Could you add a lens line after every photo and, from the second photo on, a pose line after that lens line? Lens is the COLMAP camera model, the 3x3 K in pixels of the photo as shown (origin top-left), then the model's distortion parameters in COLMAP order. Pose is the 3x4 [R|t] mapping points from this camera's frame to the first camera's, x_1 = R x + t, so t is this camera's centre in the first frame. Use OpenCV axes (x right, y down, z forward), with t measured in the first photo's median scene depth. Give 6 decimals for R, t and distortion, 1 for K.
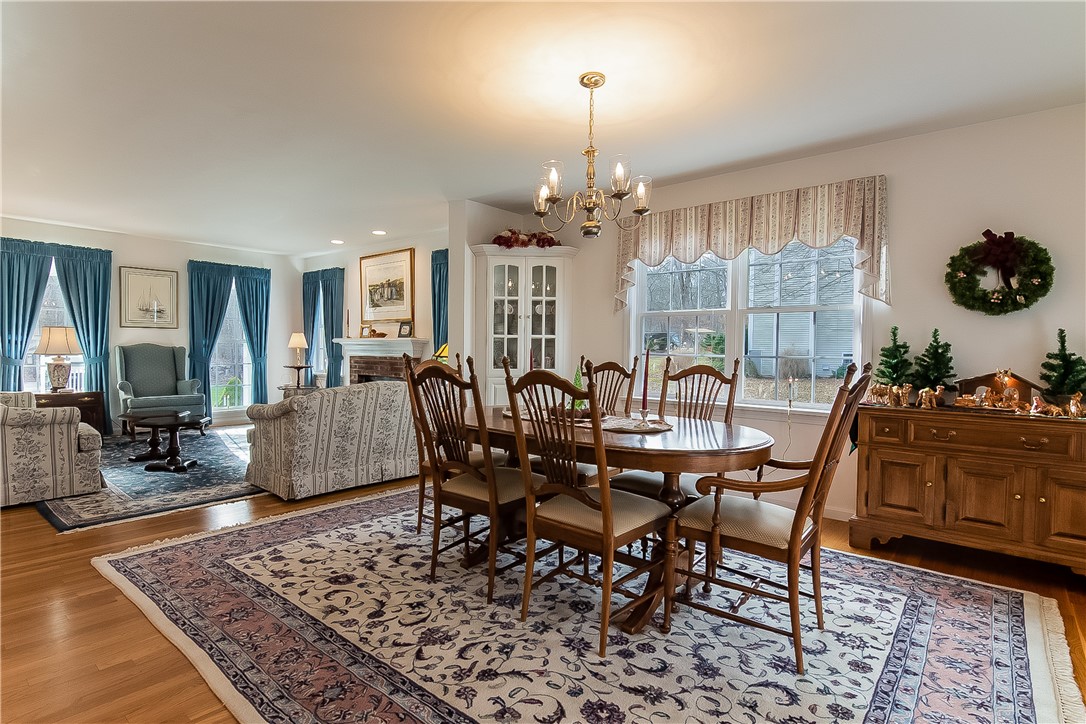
lens RADIAL K [[534.3, 0, 540.9], [0, 534.3, 366.3], [0, 0, 1]] dist [0.001400, -0.001242]
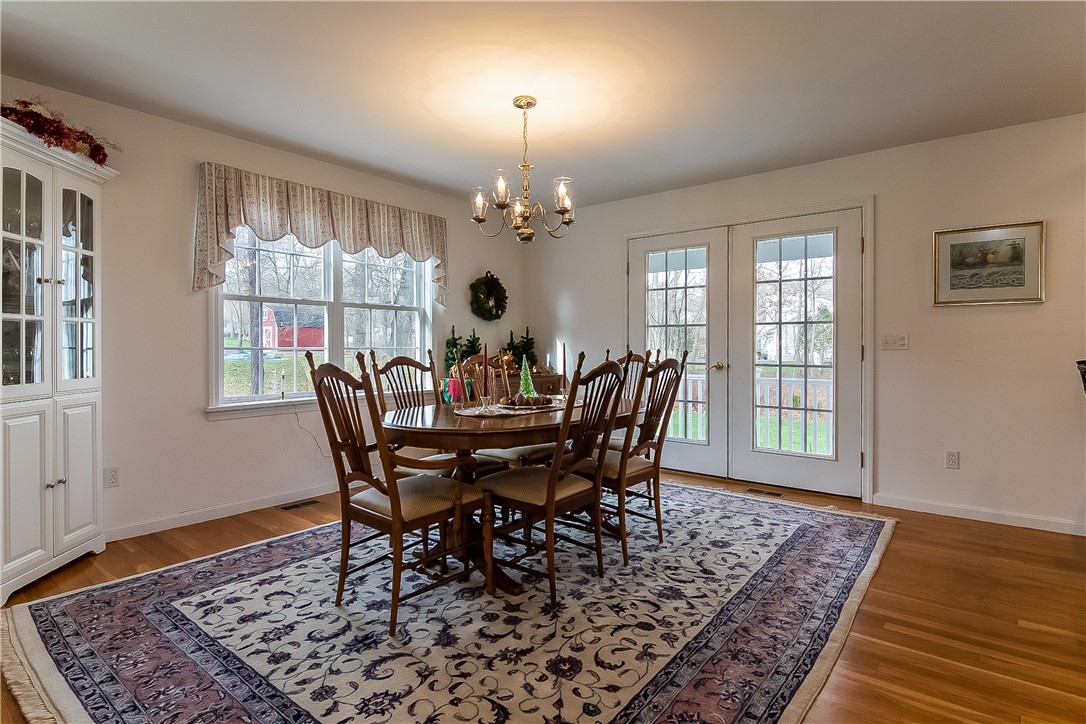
lens RADIAL K [[534.3, 0, 552.8], [0, 534.3, 347.8], [0, 0, 1]] dist [0.001400, -0.001242]
pose [[-0.015712, -0.013884, 0.999780, -0.562121], [0.032279, 0.999375, 0.014386, -0.018912], [-0.999355, 0.032498, -0.015254, 0.528297]]
